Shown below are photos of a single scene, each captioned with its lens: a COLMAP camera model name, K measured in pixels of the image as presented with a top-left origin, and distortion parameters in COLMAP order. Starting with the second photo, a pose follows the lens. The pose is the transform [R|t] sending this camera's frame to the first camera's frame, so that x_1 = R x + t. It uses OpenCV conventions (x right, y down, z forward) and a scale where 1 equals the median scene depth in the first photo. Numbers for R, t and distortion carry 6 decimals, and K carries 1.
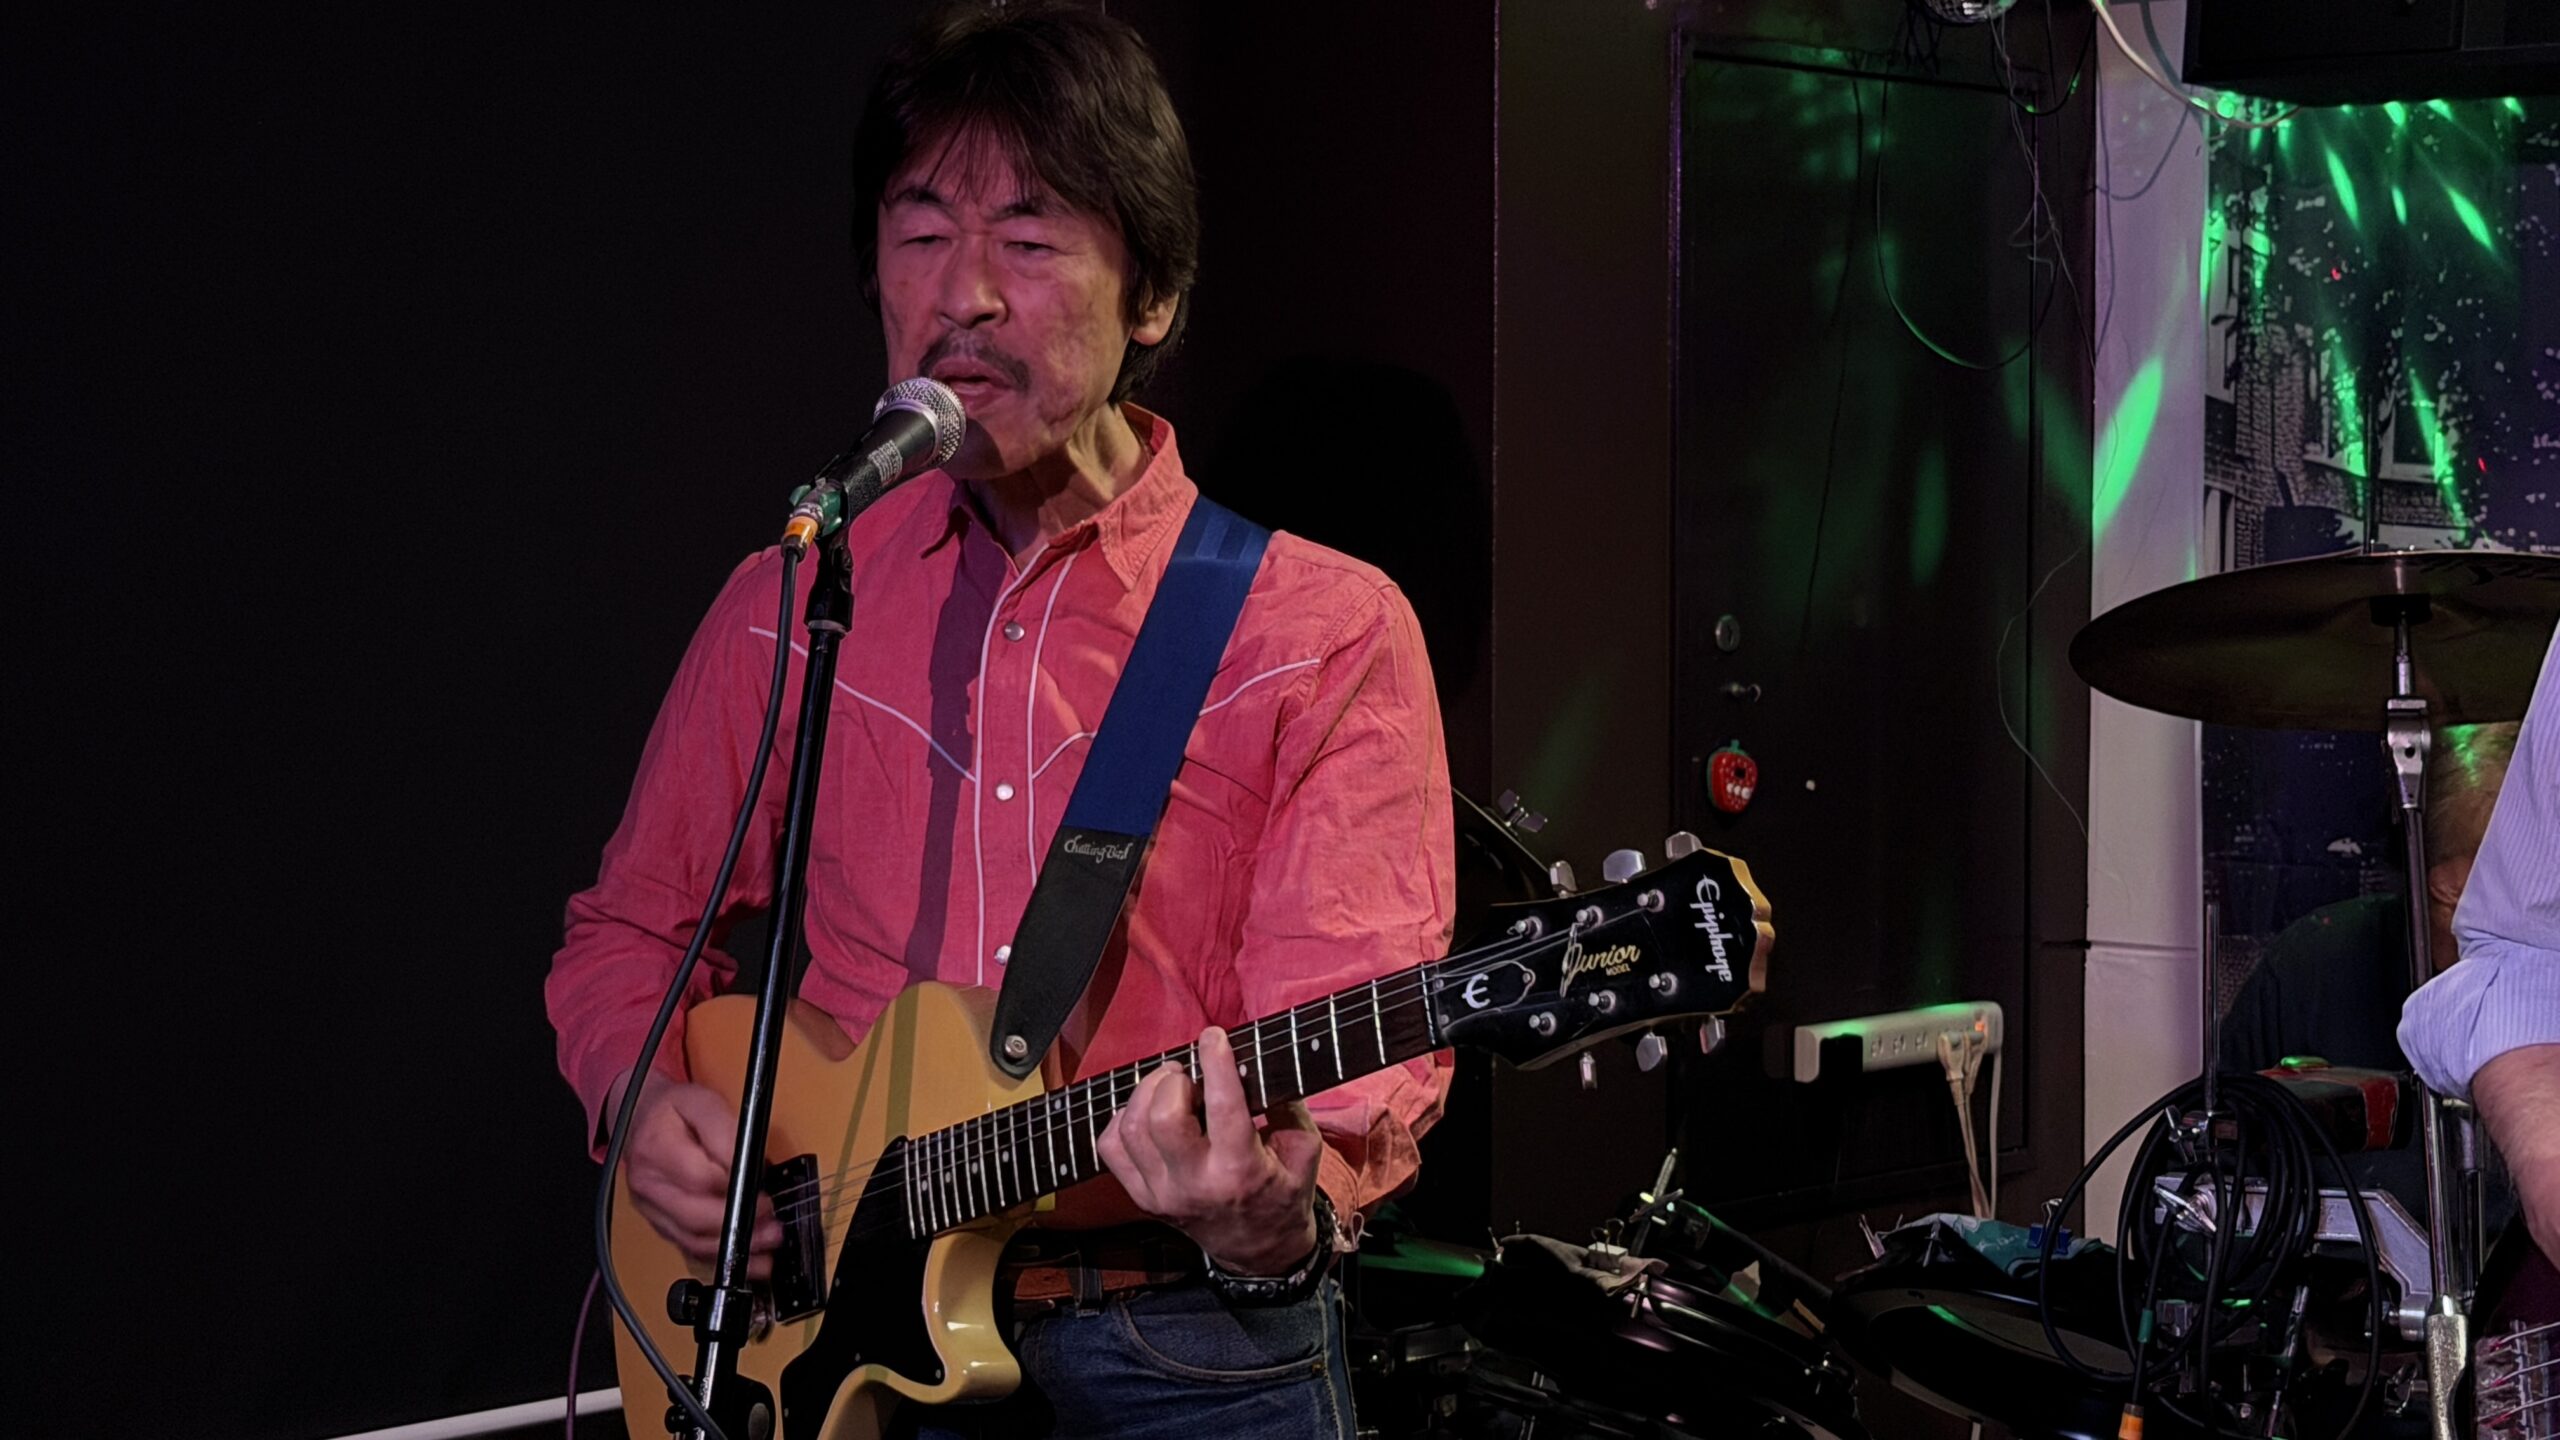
lens RADIAL K [[4392.0, 0, 1280.0], [0, 4392.0, 720.0], [0, 0, 1]] dist [0.167418, 0.034802]
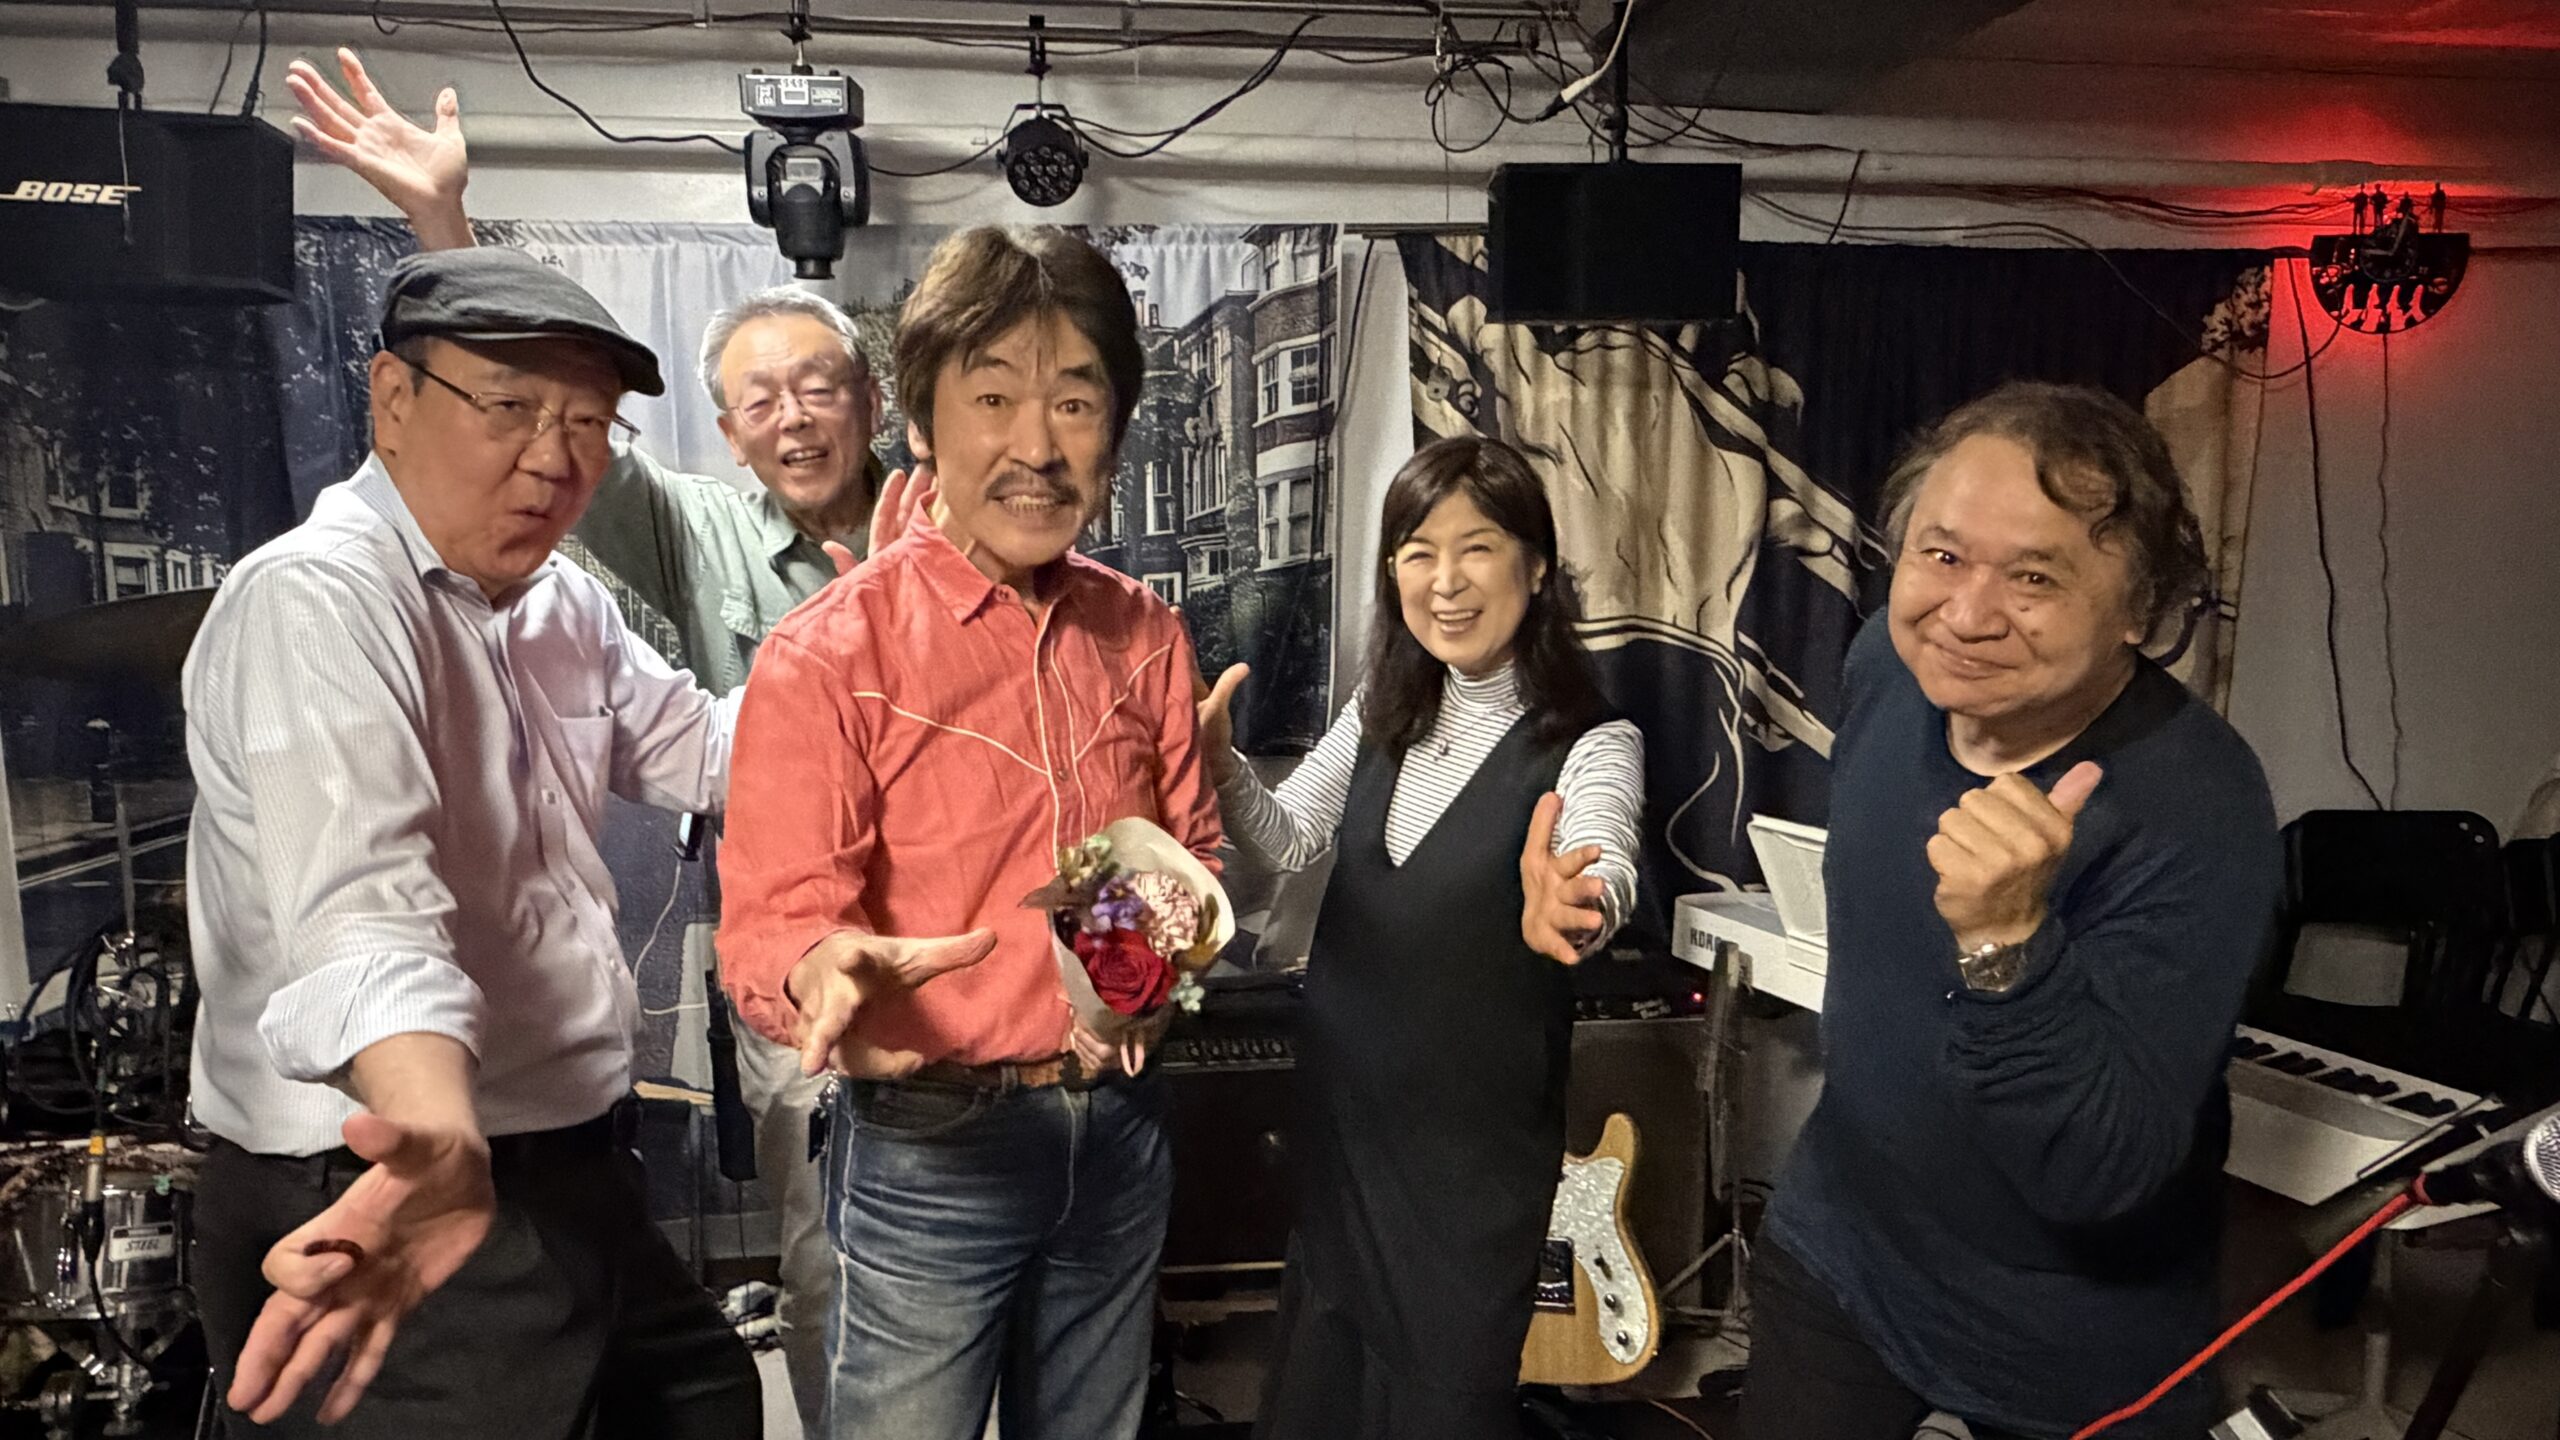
lens RADIAL K [[1739.6, 0, 1267.9], [0, 1739.6, 727.5], [0, 0, 1]] dist [0.000647, -0.001308]
pose [[0.621831, -0.095268, 0.777335, -0.013042], [0.033364, 0.994895, 0.095241, -0.025545], [-0.782440, -0.033289, 0.621835, 0.243024]]
